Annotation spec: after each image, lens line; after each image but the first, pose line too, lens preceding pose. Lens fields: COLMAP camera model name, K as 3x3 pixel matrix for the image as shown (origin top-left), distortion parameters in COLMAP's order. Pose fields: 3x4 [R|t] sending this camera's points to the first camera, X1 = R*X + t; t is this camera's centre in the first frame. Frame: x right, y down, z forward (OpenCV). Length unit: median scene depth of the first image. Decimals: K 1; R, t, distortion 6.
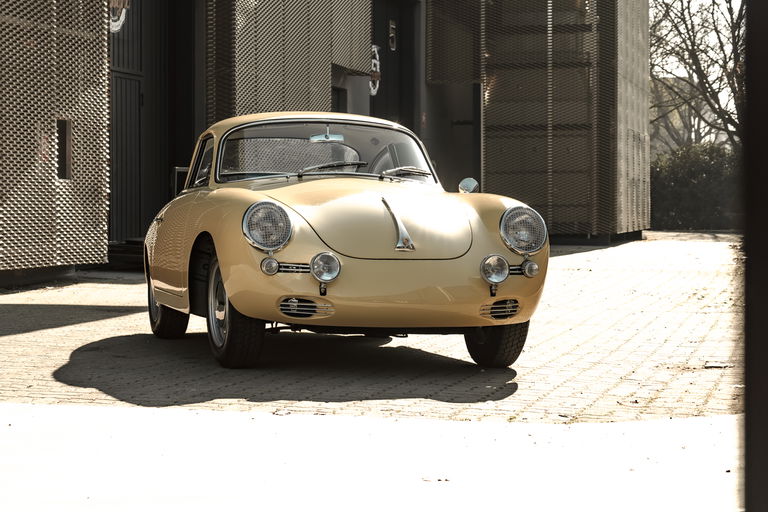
lens RADIAL K [[1791.3, 0, 382.3], [0, 1791.3, 253.4], [0, 0, 1]] dist [0.239137, 0.000000]
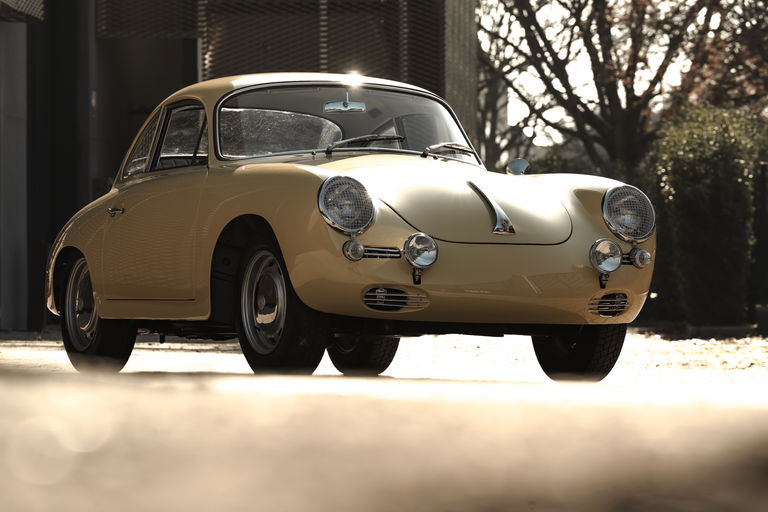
lens RADIAL K [[4228.9, 0, 387.8], [0, 4228.9, 249.0], [0, 0, 1]] dist [1.234829, 0.000000]
pose [[0.984196, 0.002840, 0.177062, -0.395124], [0.005213, 0.998974, -0.044995, 0.095253], [-0.177008, 0.045207, 0.983171, -0.963683]]
